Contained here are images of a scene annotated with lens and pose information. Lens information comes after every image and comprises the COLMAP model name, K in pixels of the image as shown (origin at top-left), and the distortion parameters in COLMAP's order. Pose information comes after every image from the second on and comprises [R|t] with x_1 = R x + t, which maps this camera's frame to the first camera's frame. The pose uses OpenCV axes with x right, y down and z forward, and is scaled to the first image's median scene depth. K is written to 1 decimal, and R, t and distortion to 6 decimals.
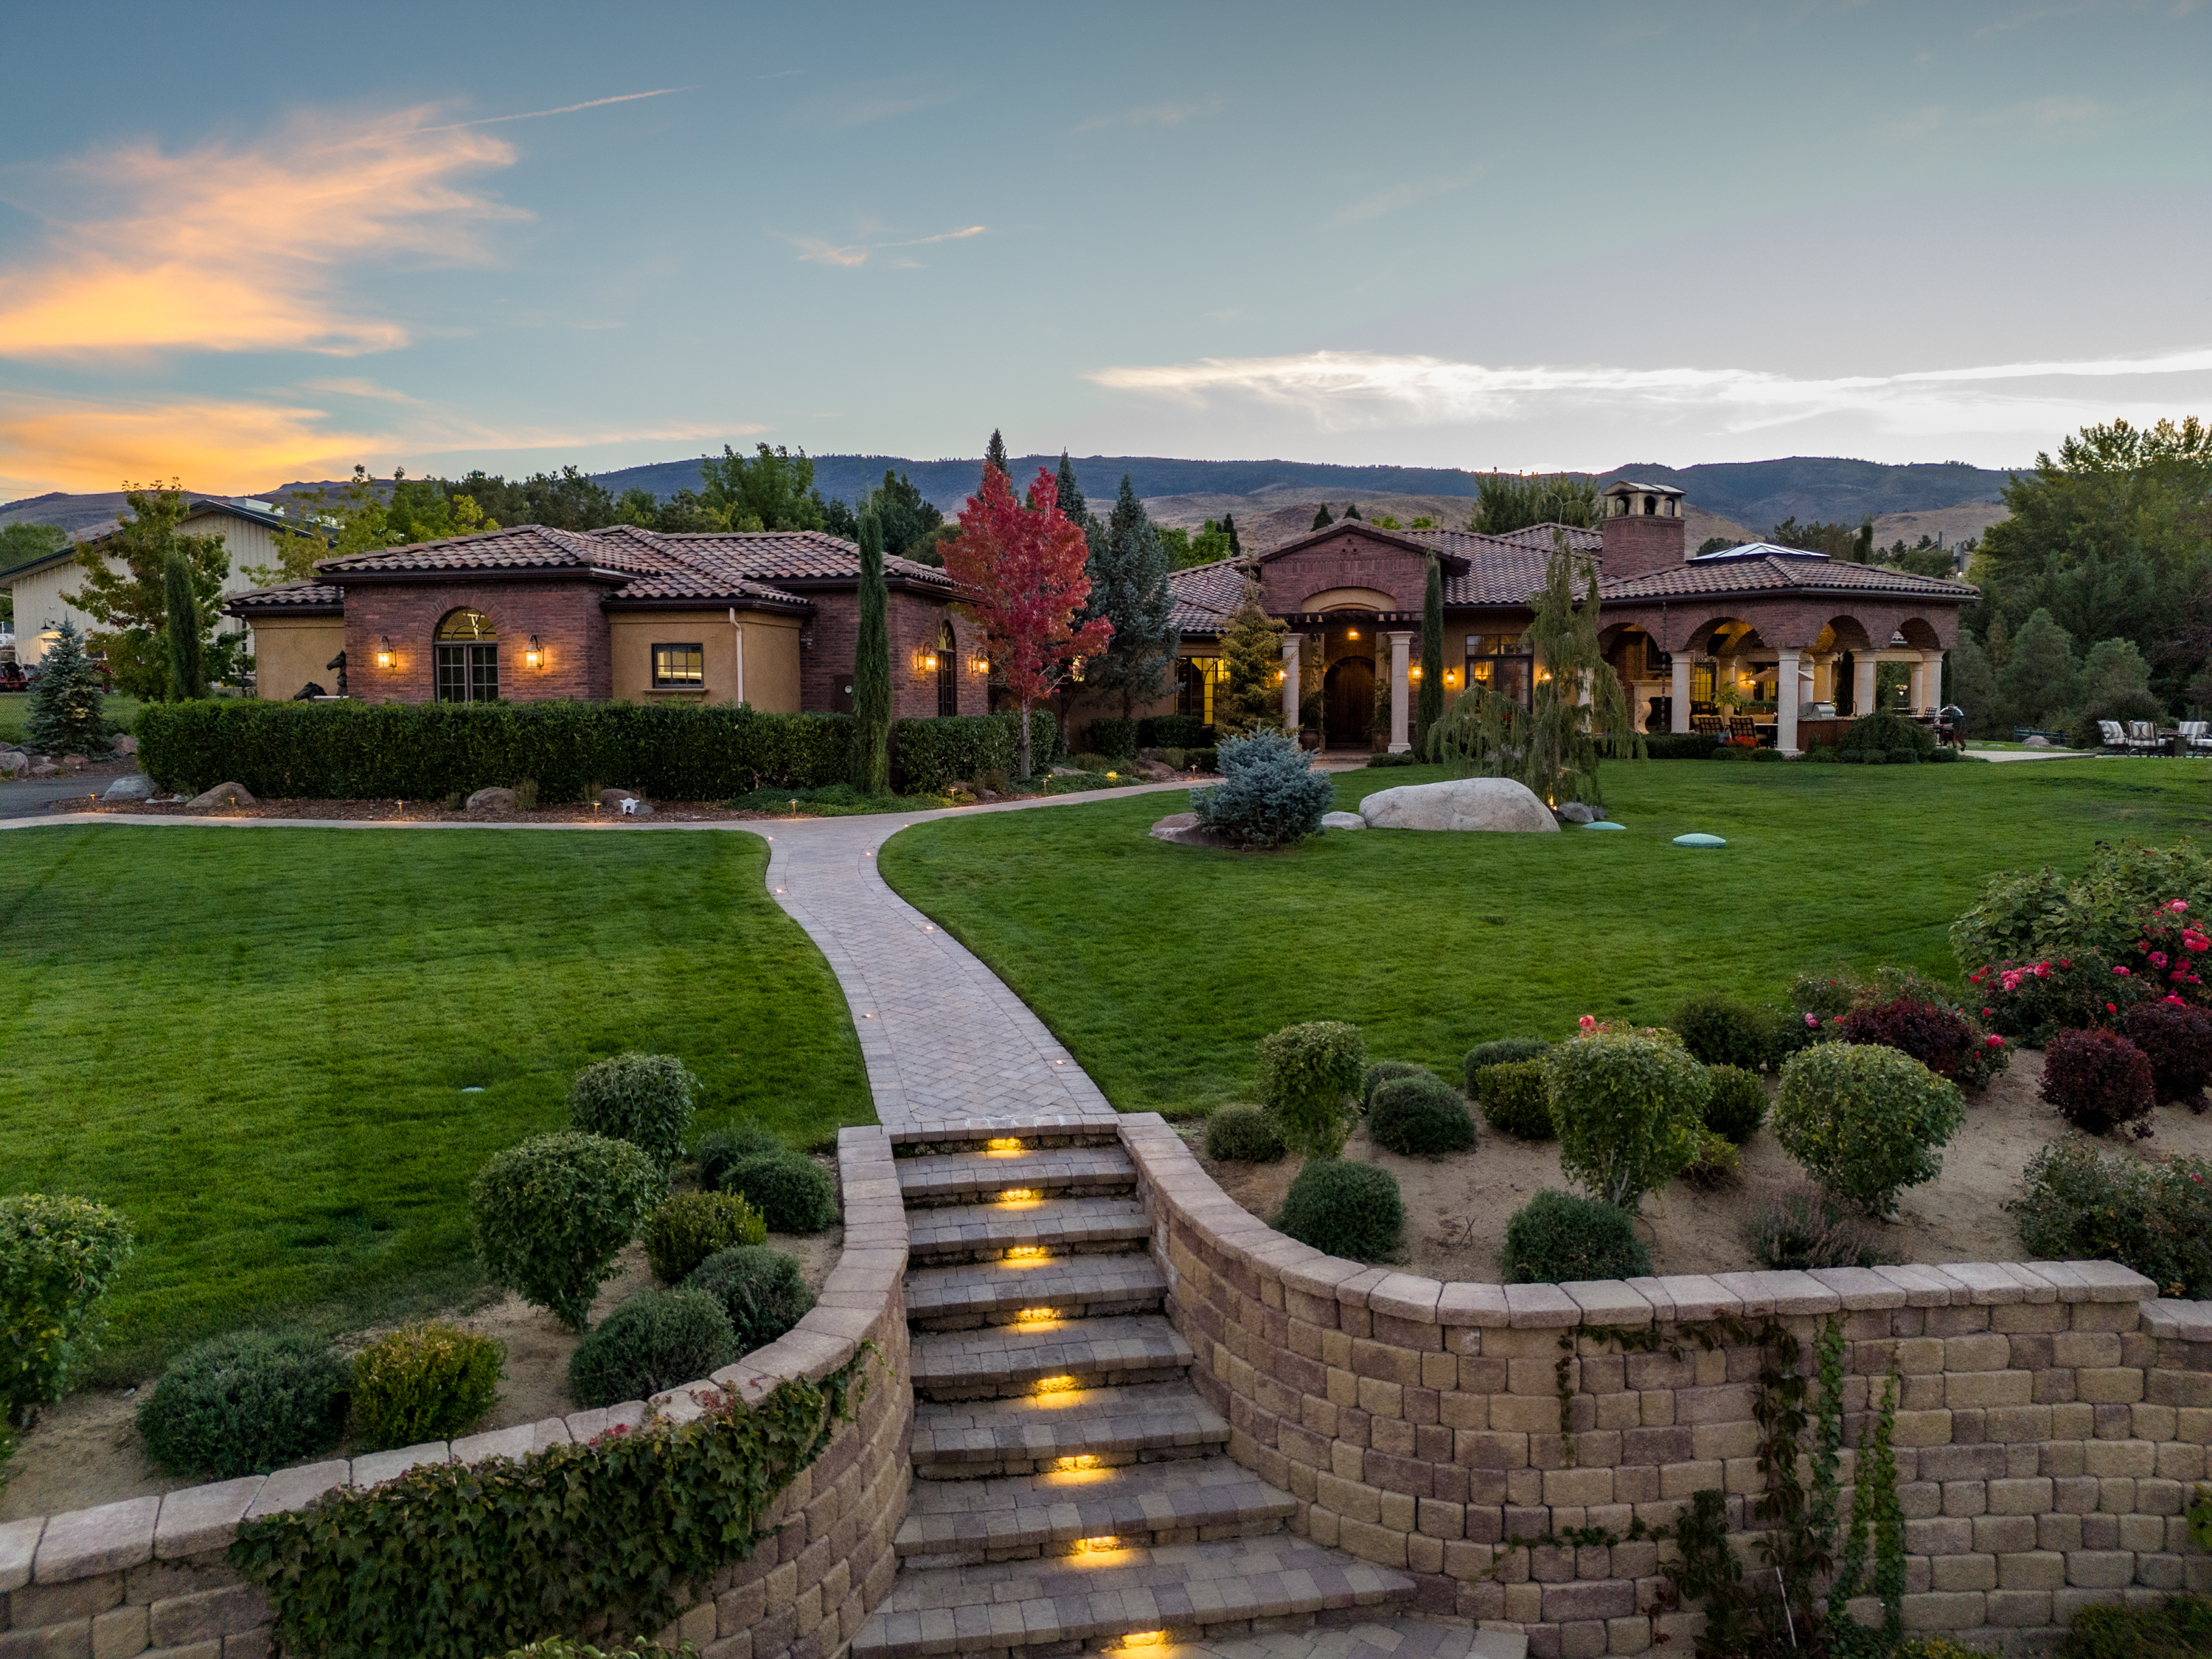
lens RADIAL K [[1555.7, 0, 1106.0], [0, 1555.7, 829.5], [0, 0, 1]] dist [0.105212, -0.152047]
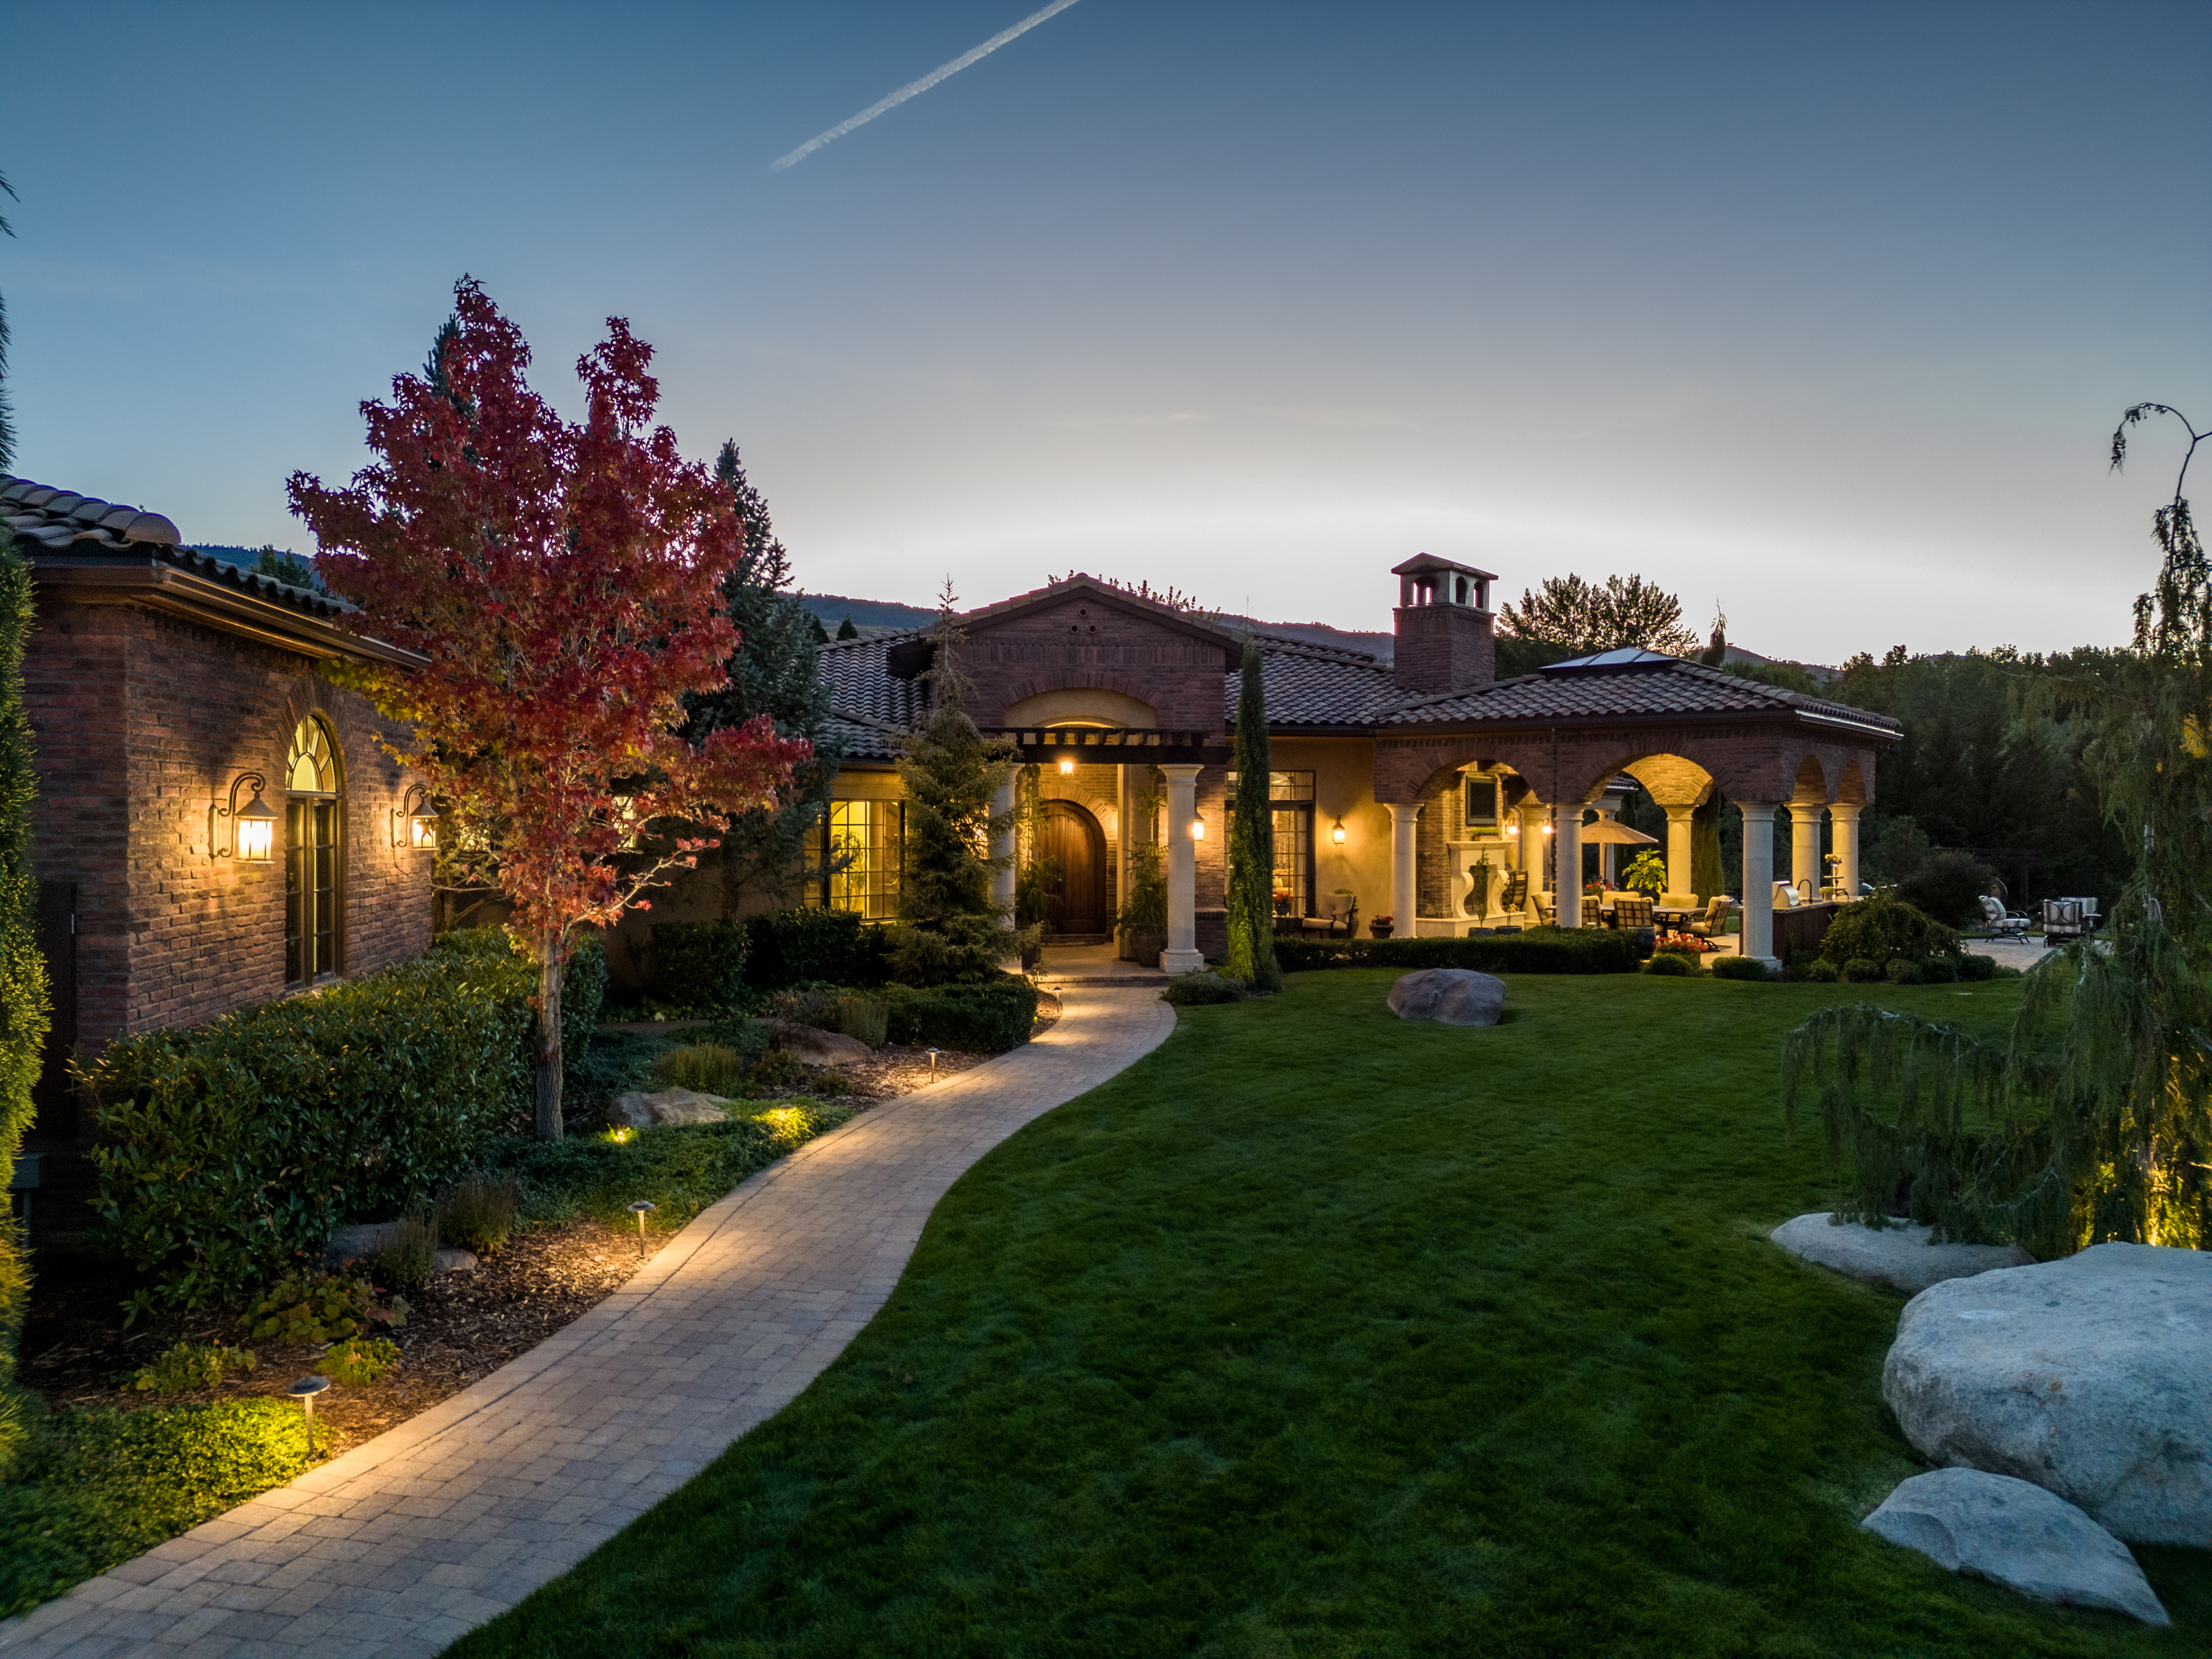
lens RADIAL K [[1555.7, 0, 1106.0], [0, 1555.7, 829.5], [0, 0, 1]] dist [0.105212, -0.152047]
pose [[0.940410, 0.005355, 0.340000, -0.041967], [0.021363, 0.996971, -0.074789, -0.057990], [-0.339370, 0.077596, 0.937447, 0.458014]]
